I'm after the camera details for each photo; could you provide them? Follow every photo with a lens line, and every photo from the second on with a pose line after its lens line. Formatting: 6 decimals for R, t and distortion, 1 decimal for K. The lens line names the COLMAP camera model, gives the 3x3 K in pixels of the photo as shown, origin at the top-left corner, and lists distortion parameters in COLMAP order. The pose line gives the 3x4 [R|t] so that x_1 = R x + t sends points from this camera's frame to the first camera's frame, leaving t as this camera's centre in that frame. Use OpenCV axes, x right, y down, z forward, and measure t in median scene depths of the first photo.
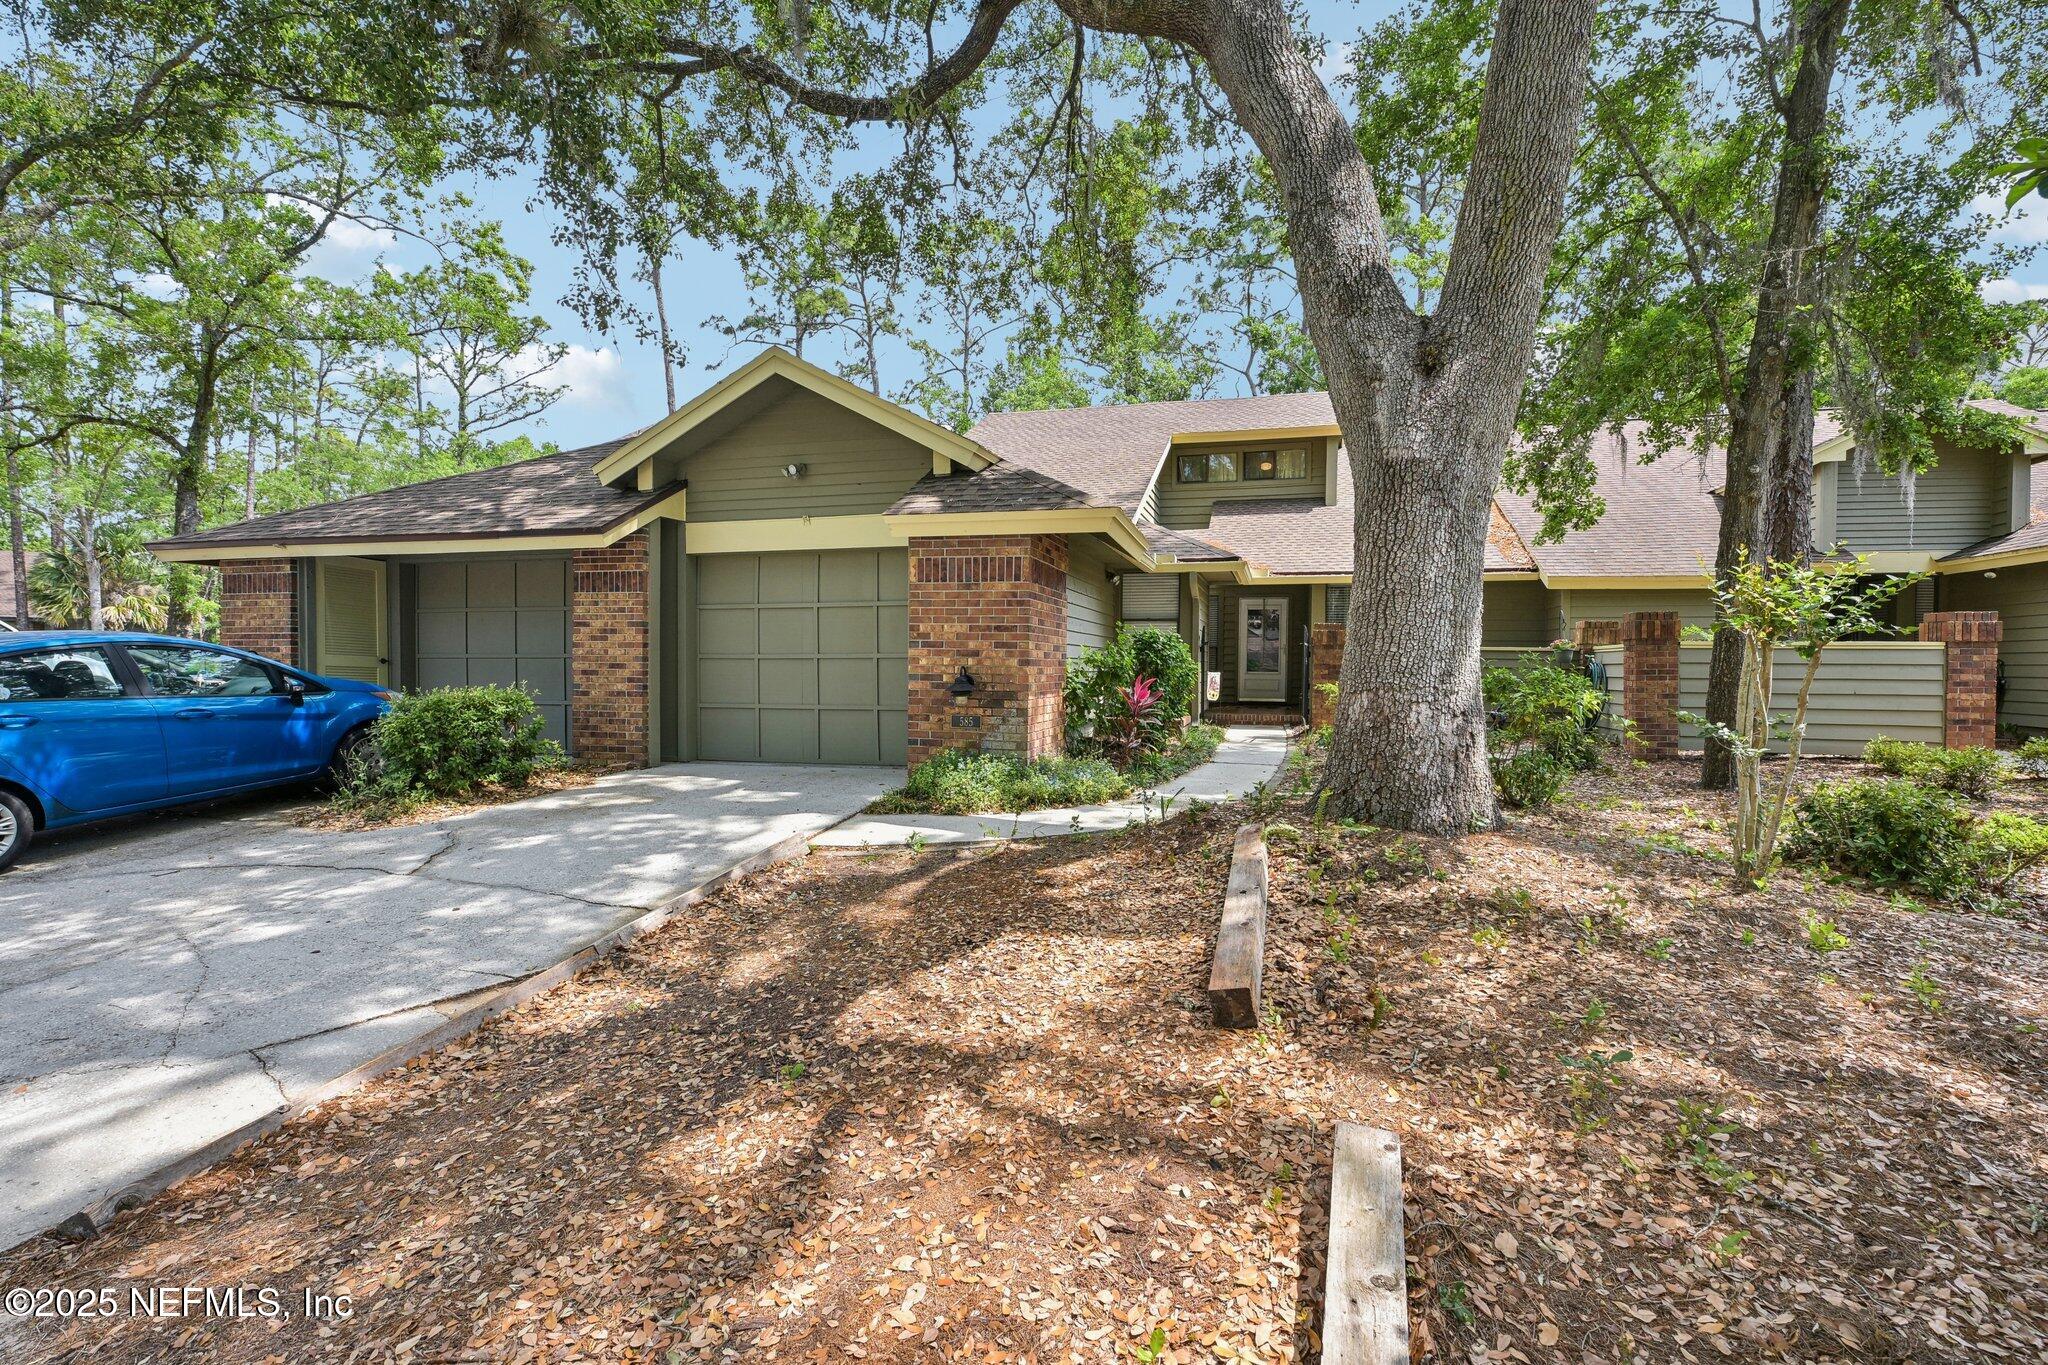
lens RADIAL K [[964.8, 0, 1037.4], [0, 964.8, 684.5], [0, 0, 1]] dist [0.002595, 0.000393]
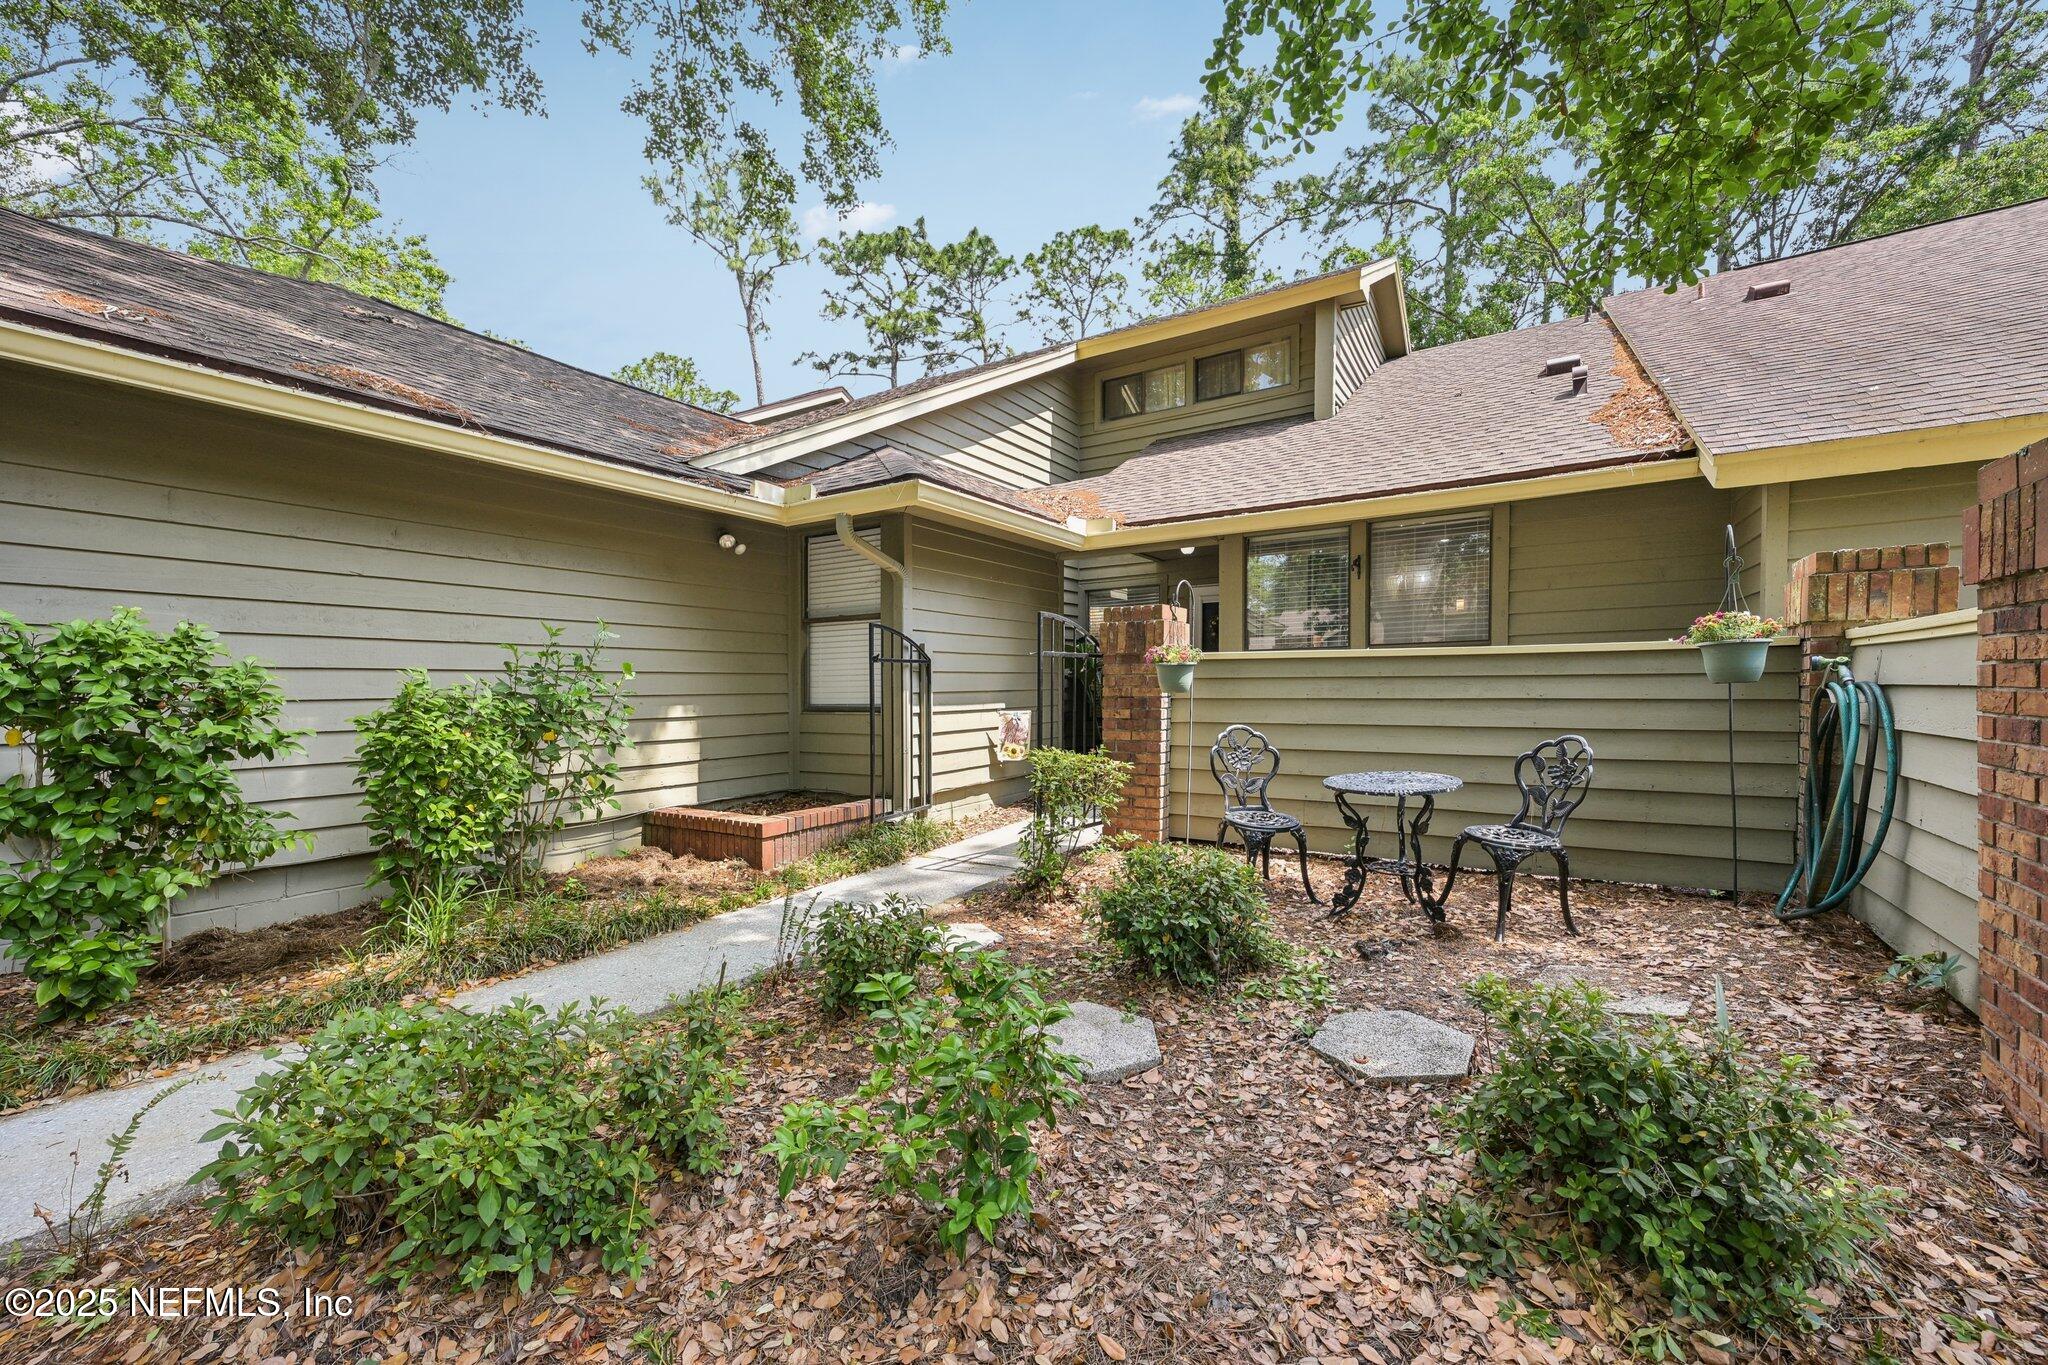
lens RADIAL K [[821.0, 0, 1022.5], [0, 821.0, 688.0], [0, 0, 1]] dist [0.001639, 0.000176]
pose [[0.948989, -0.018974, -0.314738, 0.402743], [0.013840, 0.999732, -0.018540, -0.018881], [0.315006, 0.013238, 0.948997, 0.659073]]
